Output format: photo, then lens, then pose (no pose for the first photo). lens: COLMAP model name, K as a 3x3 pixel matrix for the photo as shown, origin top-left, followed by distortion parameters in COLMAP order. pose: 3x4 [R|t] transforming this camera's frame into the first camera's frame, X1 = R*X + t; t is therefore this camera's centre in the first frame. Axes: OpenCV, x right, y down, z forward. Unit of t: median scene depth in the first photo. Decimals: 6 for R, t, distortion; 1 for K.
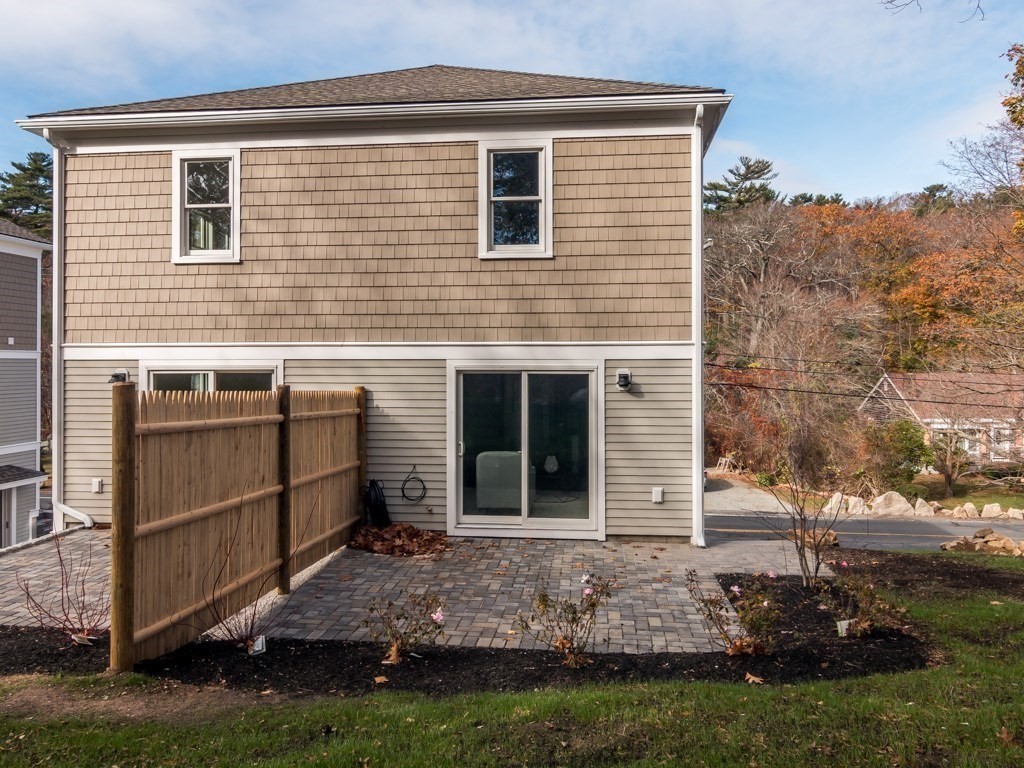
lens RADIAL K [[952.0, 0, 512.0], [0, 952.0, 384.0], [0, 0, 1]] dist [0.007286, 0.001639]
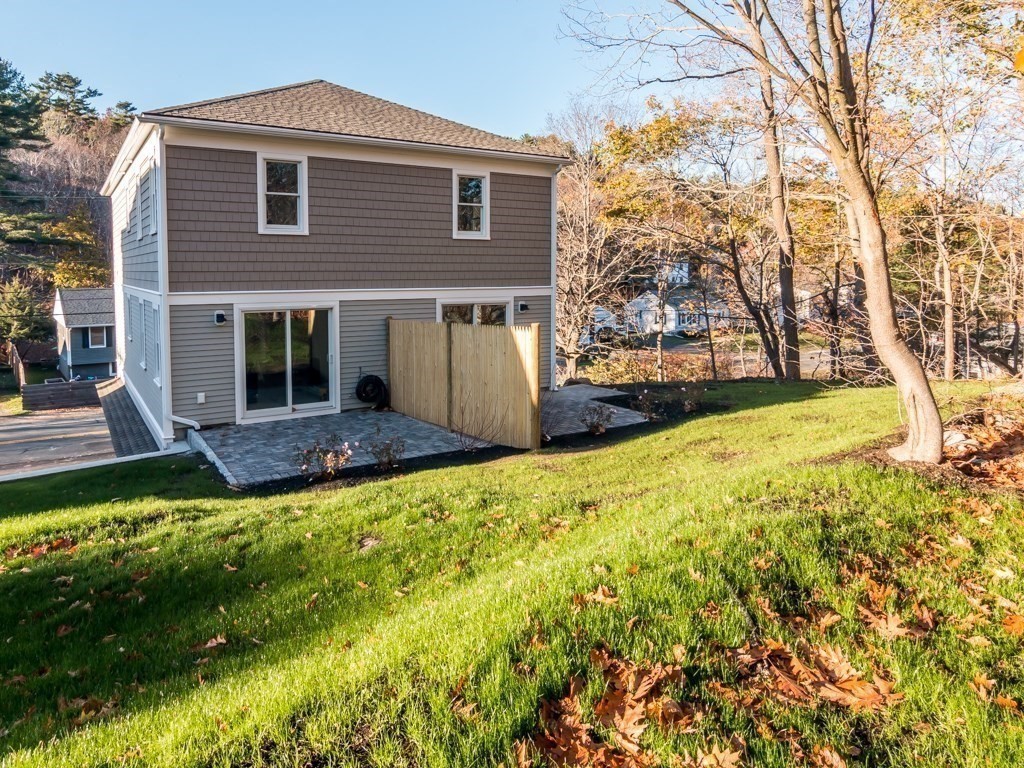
lens RADIAL K [[589.9, 0, 513.5], [0, 589.9, 379.5], [0, 0, 1]] dist [-0.002419, -0.000084]
pose [[0.787382, -0.104811, 0.607491, -0.607830], [0.040715, 0.992131, 0.118401, -0.001511], [-0.615120, -0.068493, 0.785453, 0.072728]]
